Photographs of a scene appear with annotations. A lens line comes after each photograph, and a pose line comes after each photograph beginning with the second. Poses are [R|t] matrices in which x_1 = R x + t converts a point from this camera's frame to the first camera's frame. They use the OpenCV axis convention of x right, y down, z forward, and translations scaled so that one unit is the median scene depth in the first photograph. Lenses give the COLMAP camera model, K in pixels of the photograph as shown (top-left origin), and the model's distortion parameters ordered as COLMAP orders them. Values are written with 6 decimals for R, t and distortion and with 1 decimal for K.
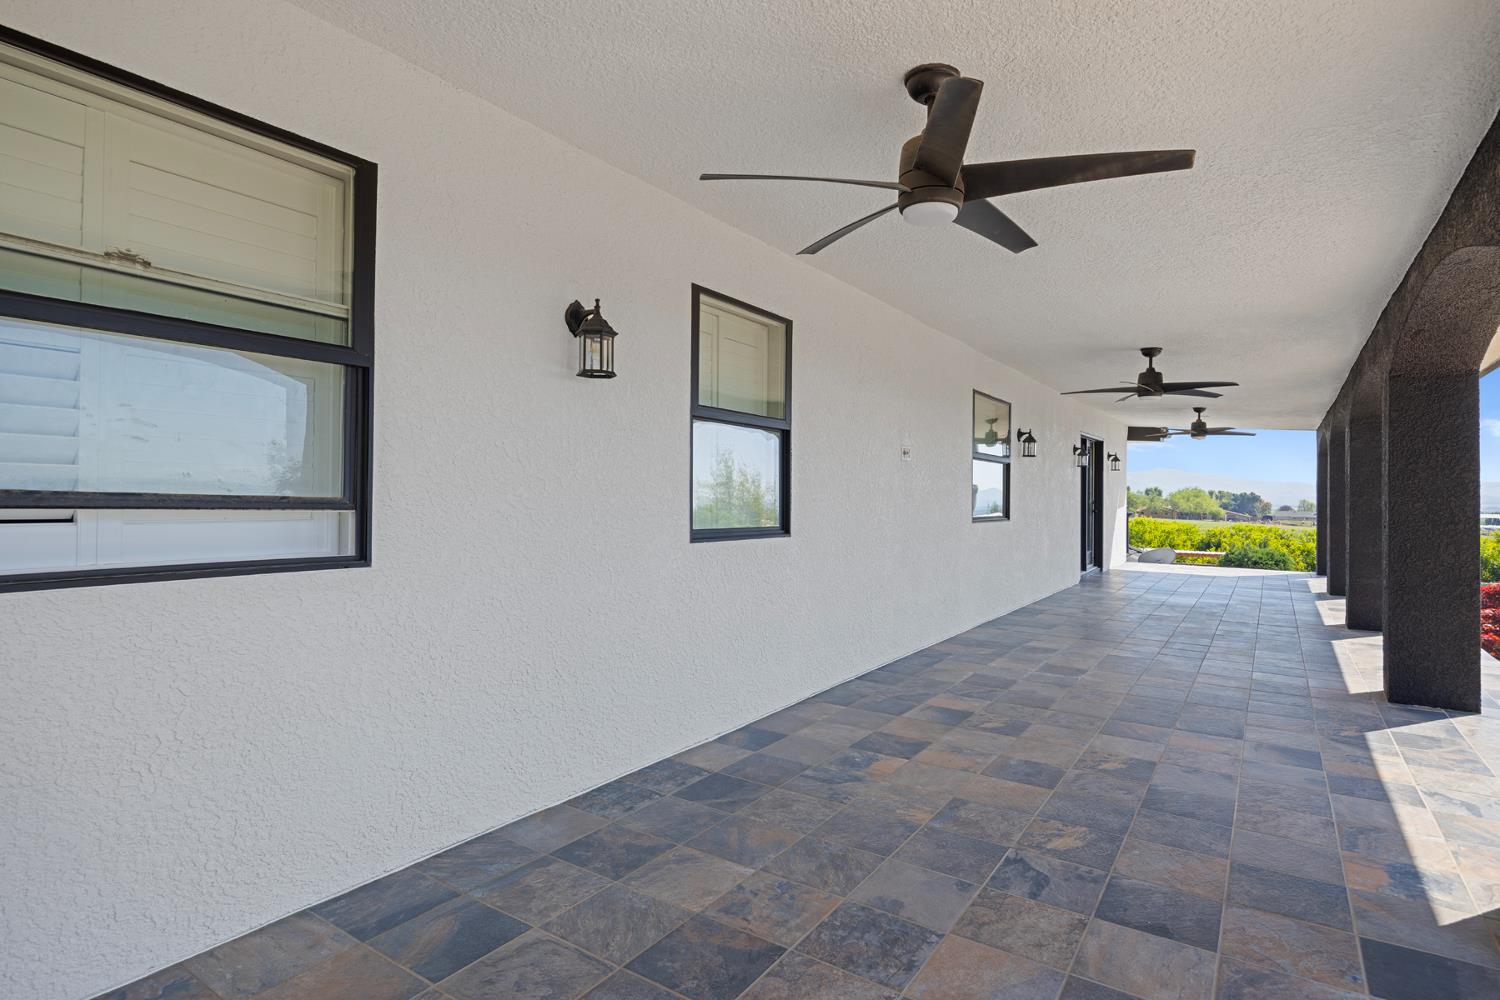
lens RADIAL K [[778.9, 0, 749.1], [0, 778.9, 498.3], [0, 0, 1]] dist [-0.005573, -0.000785]
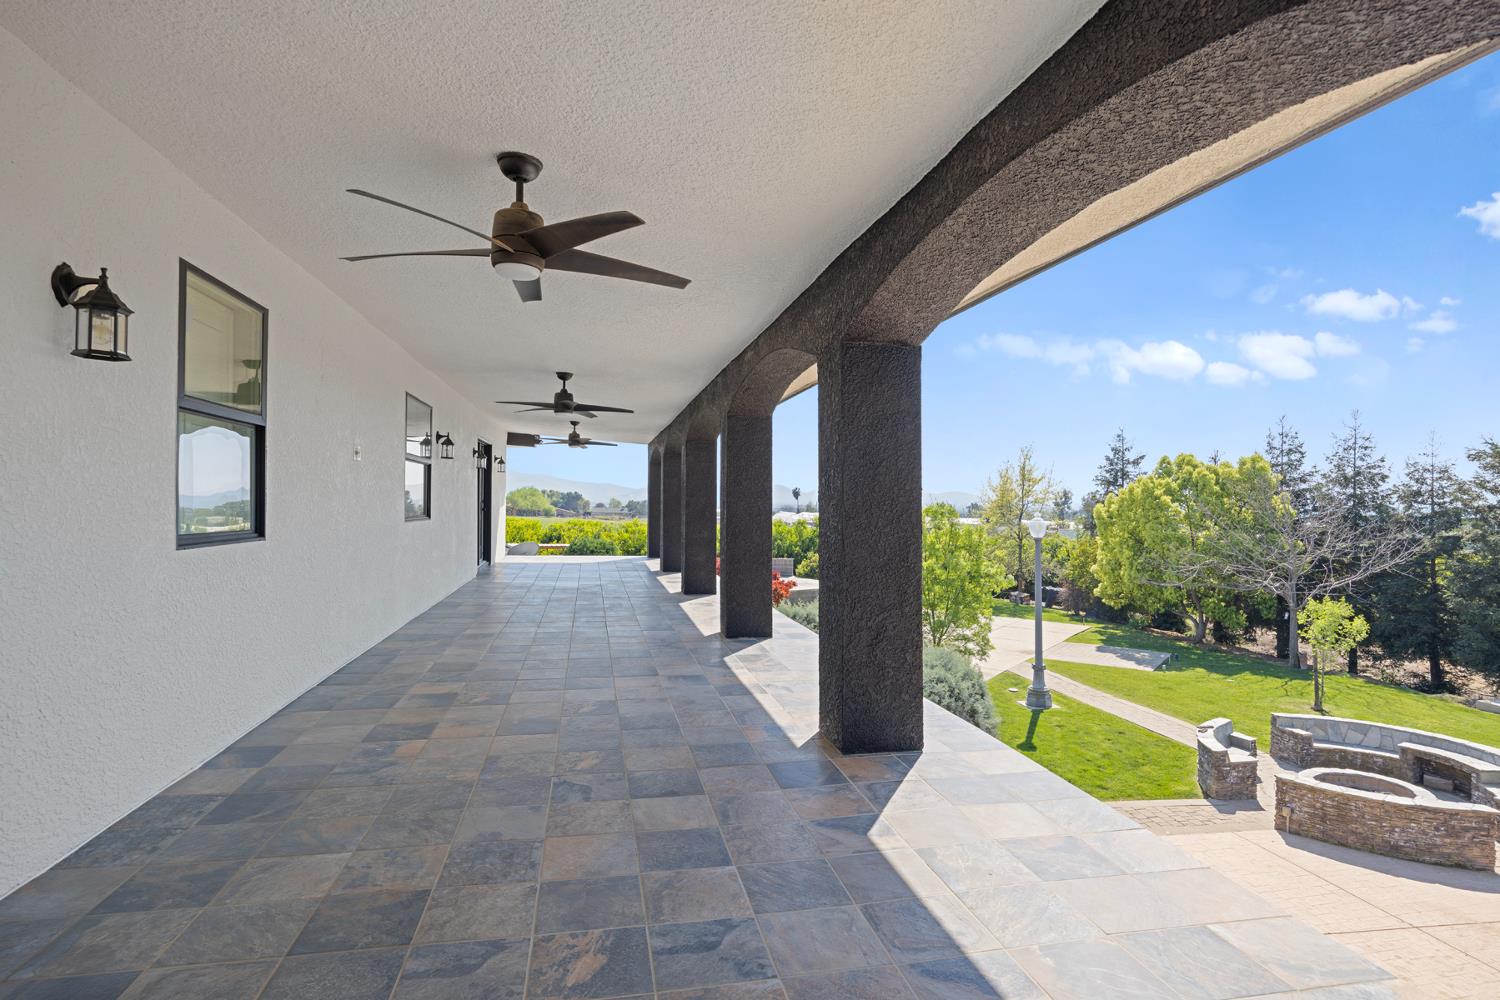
lens RADIAL K [[778.9, 0, 751.0], [0, 778.9, 498.3], [0, 0, 1]] dist [-0.005573, -0.000785]
pose [[0.703429, 0.000386, 0.710765, -0.259842], [-0.001923, 0.999997, 0.001361, -0.004452], [-0.710762, -0.002324, 0.703428, -0.092324]]
